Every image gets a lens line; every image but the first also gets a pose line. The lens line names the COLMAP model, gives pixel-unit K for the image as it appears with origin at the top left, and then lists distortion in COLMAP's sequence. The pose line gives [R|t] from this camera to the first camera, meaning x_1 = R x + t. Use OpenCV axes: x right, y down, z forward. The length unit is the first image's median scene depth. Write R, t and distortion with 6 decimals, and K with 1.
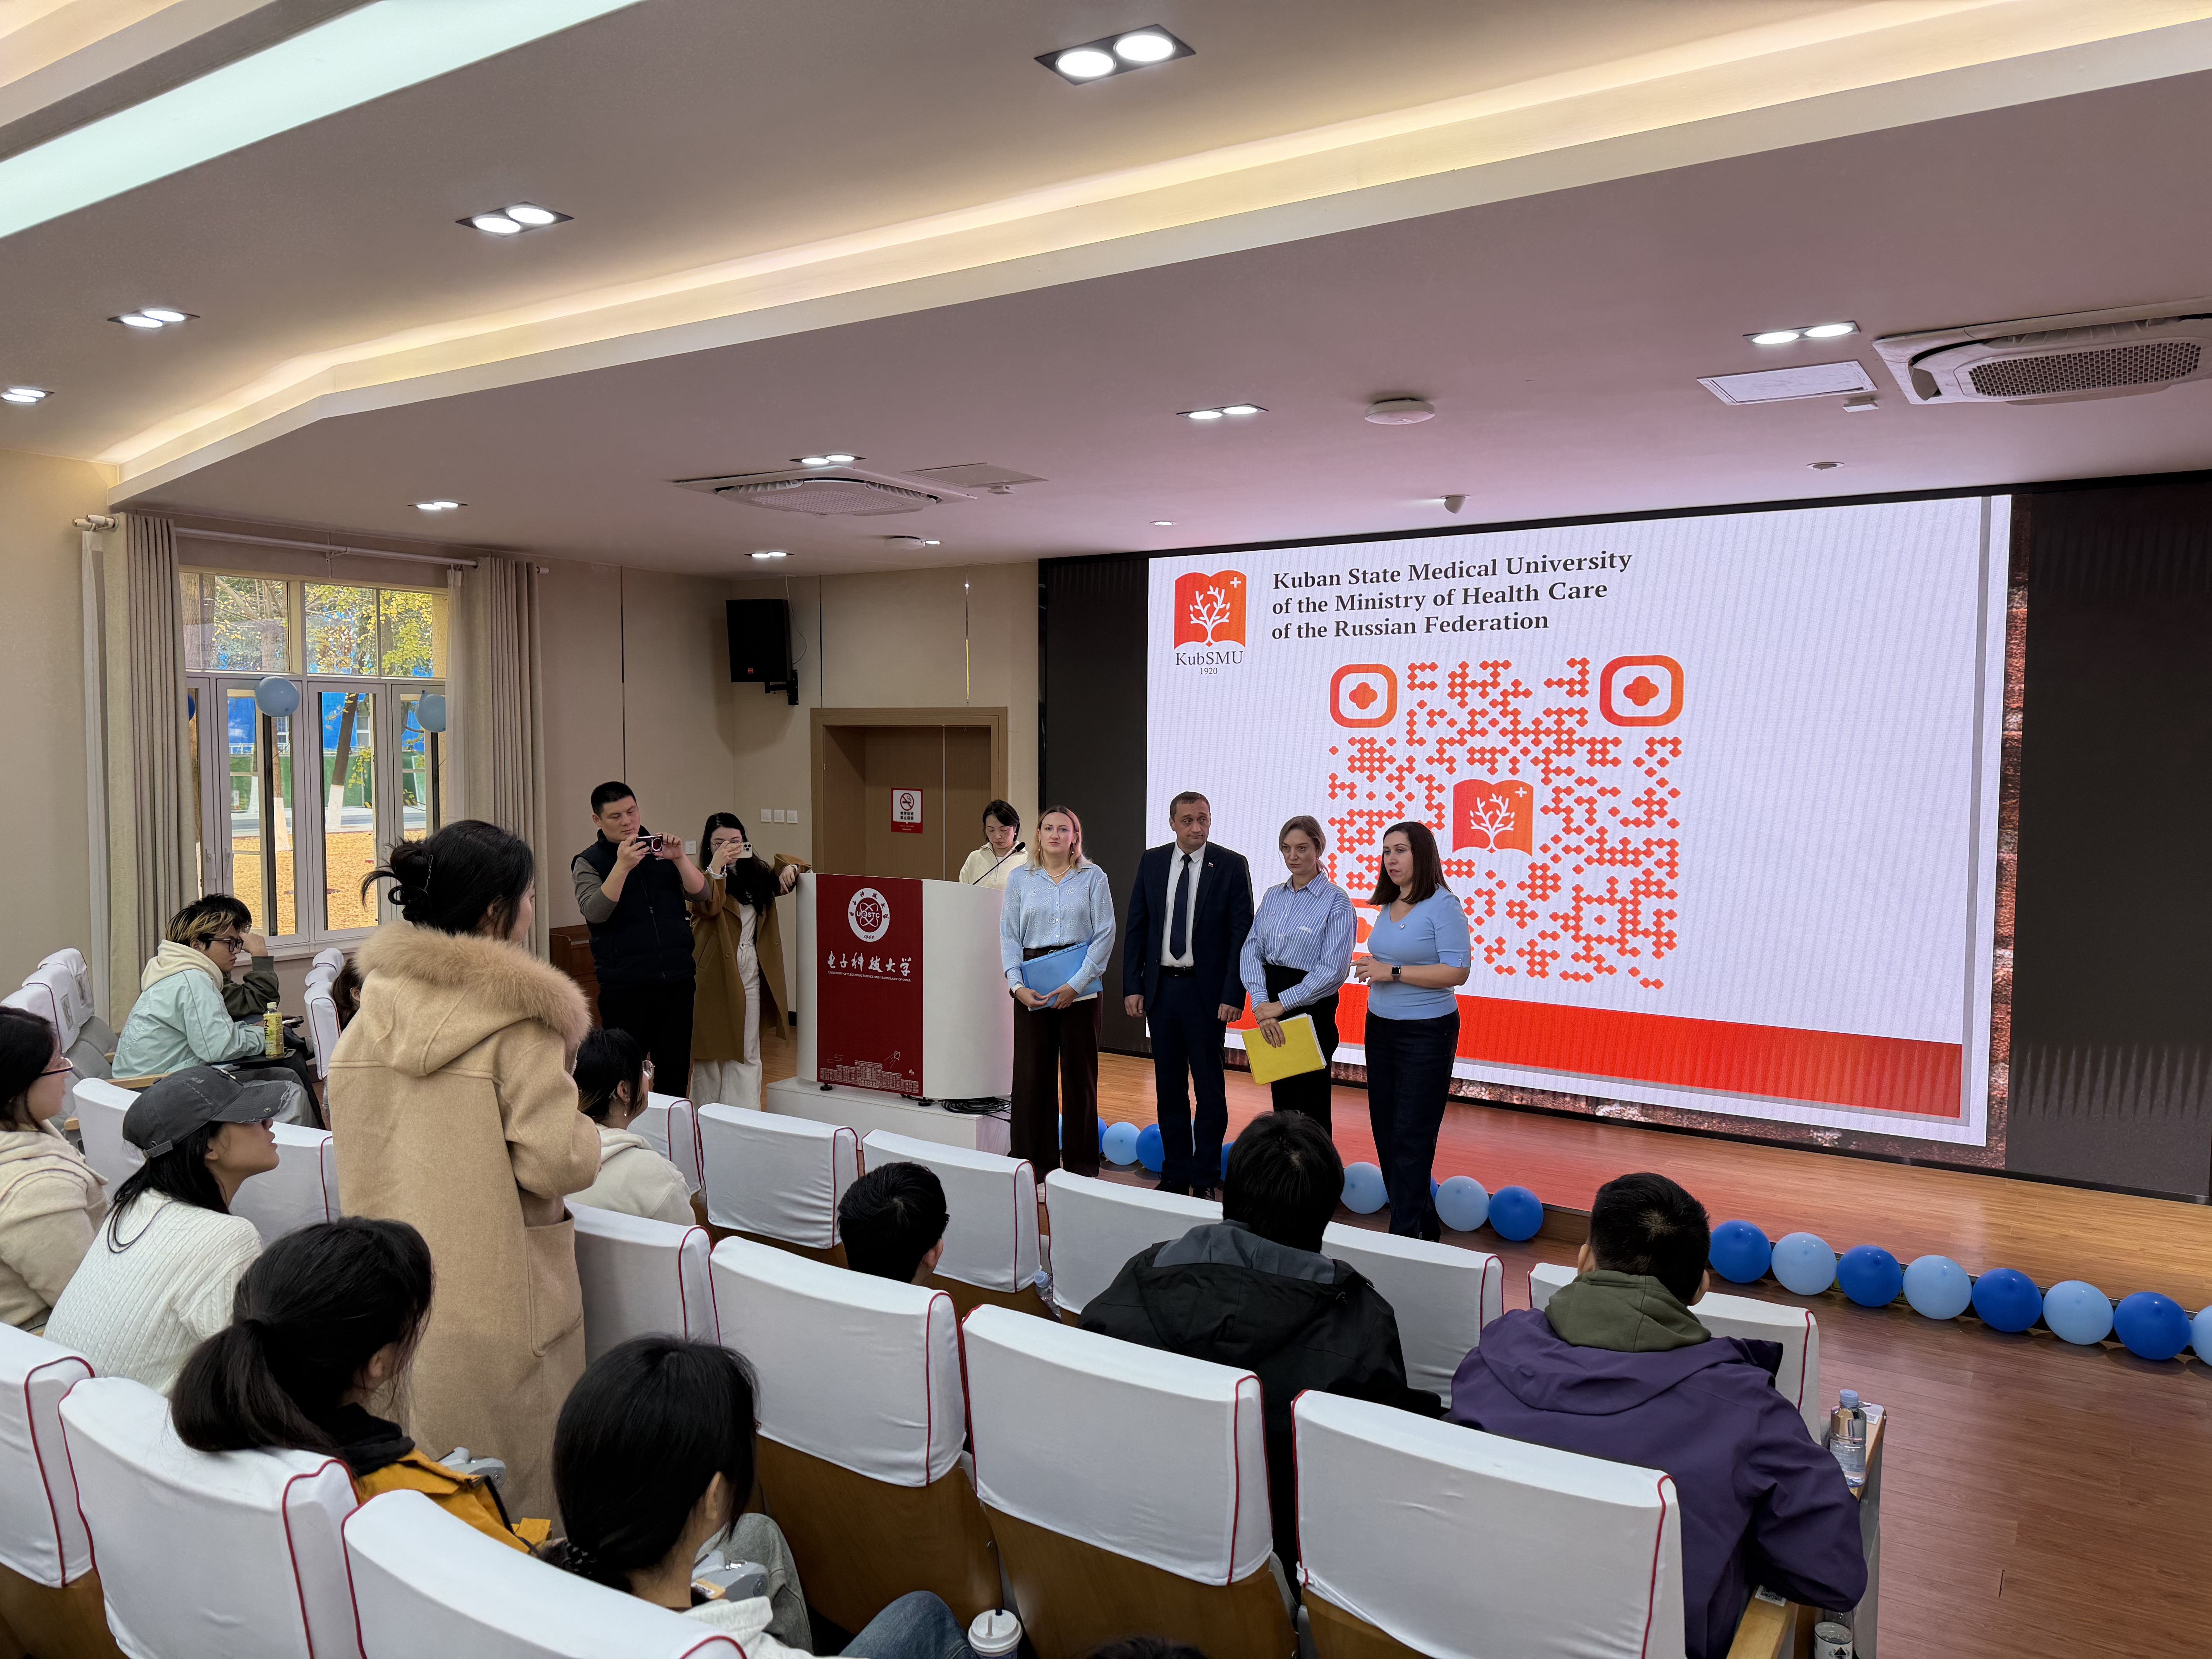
lens RADIAL K [[1568.8, 0, 1104.7], [0, 1568.8, 839.0], [0, 0, 1]] dist [0.009691, 0.000692]
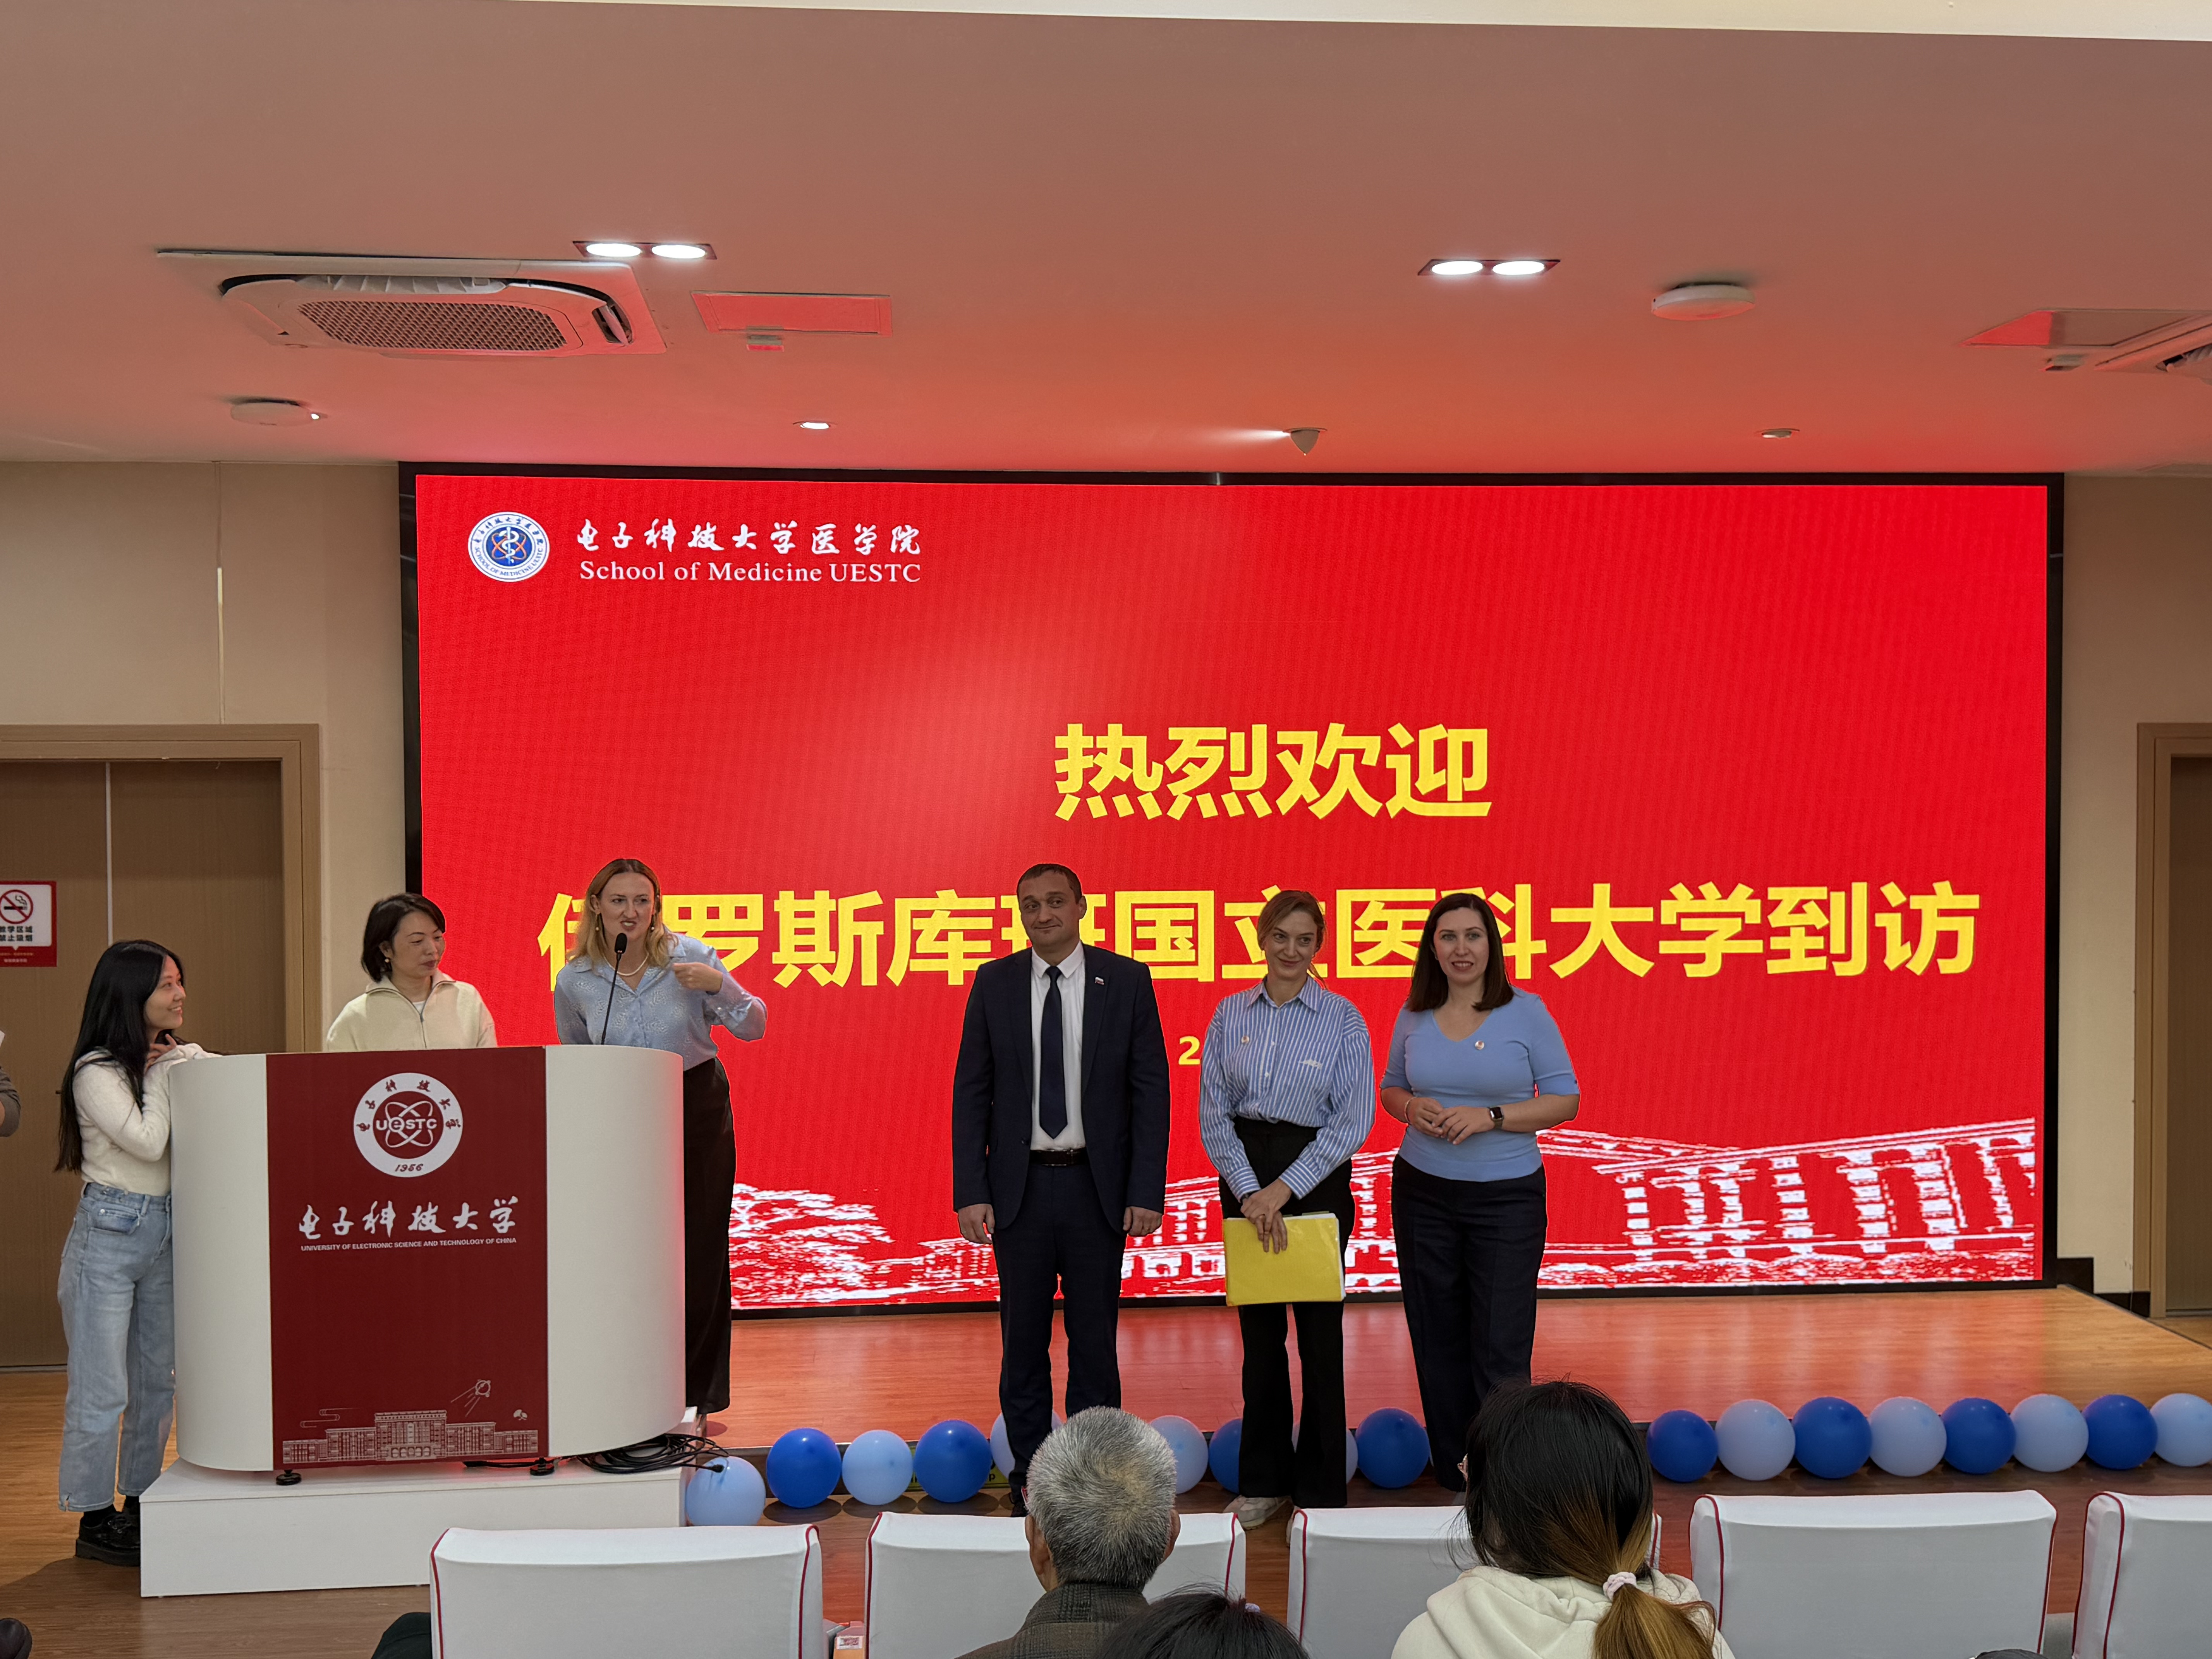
lens RADIAL K [[2223.9, 0, 1105.9], [0, 2223.9, 816.0], [0, 0, 1]] dist [0.041137, 0.000000]
pose [[0.783766, -0.022782, 0.620638, -0.431436], [0.049737, 0.998420, -0.026160, -0.023095], [-0.619061, 0.051372, 0.783661, 0.277542]]
